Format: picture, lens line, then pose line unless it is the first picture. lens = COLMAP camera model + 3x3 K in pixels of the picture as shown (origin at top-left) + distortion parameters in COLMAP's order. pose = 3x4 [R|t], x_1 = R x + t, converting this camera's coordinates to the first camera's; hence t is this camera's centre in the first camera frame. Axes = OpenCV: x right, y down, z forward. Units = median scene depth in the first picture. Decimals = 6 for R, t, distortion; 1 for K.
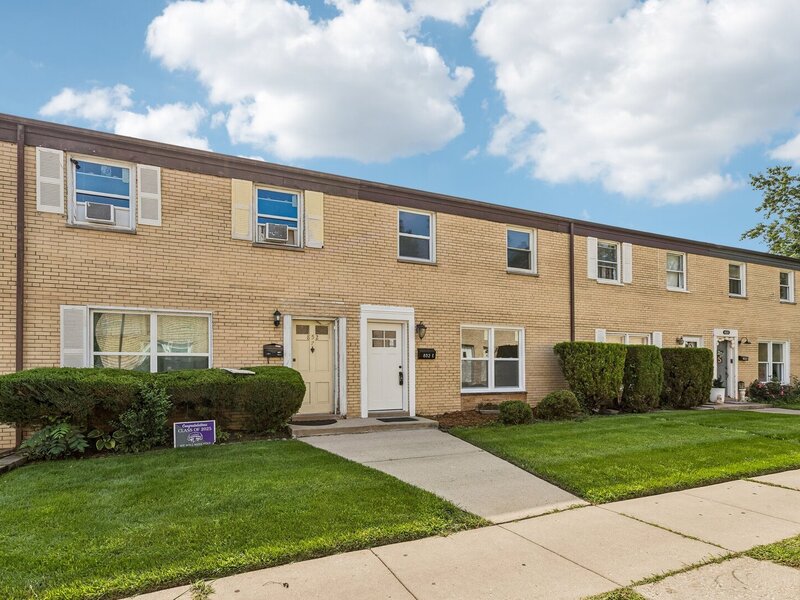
lens RADIAL K [[413.5, 0, 402.6], [0, 413.5, 288.9], [0, 0, 1]] dist [0.001204, 0.000483]
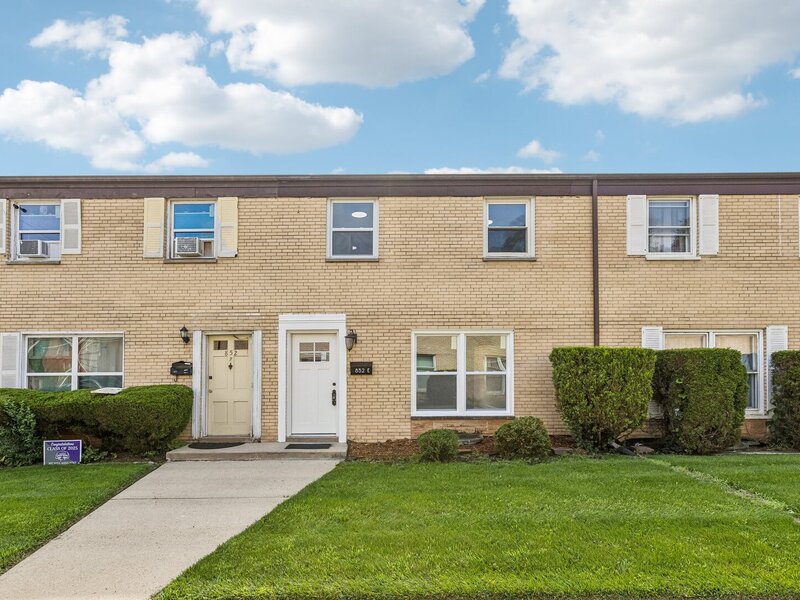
lens RADIAL K [[422.1, 0, 399.6], [0, 422.1, 305.0], [0, 0, 1]] dist [0.002985, 0.000682]
pose [[0.919001, -0.075140, -0.387028, 0.471701], [0.079449, 0.996827, -0.004878, 0.040679], [0.386167, -0.026266, 0.922055, 0.252265]]
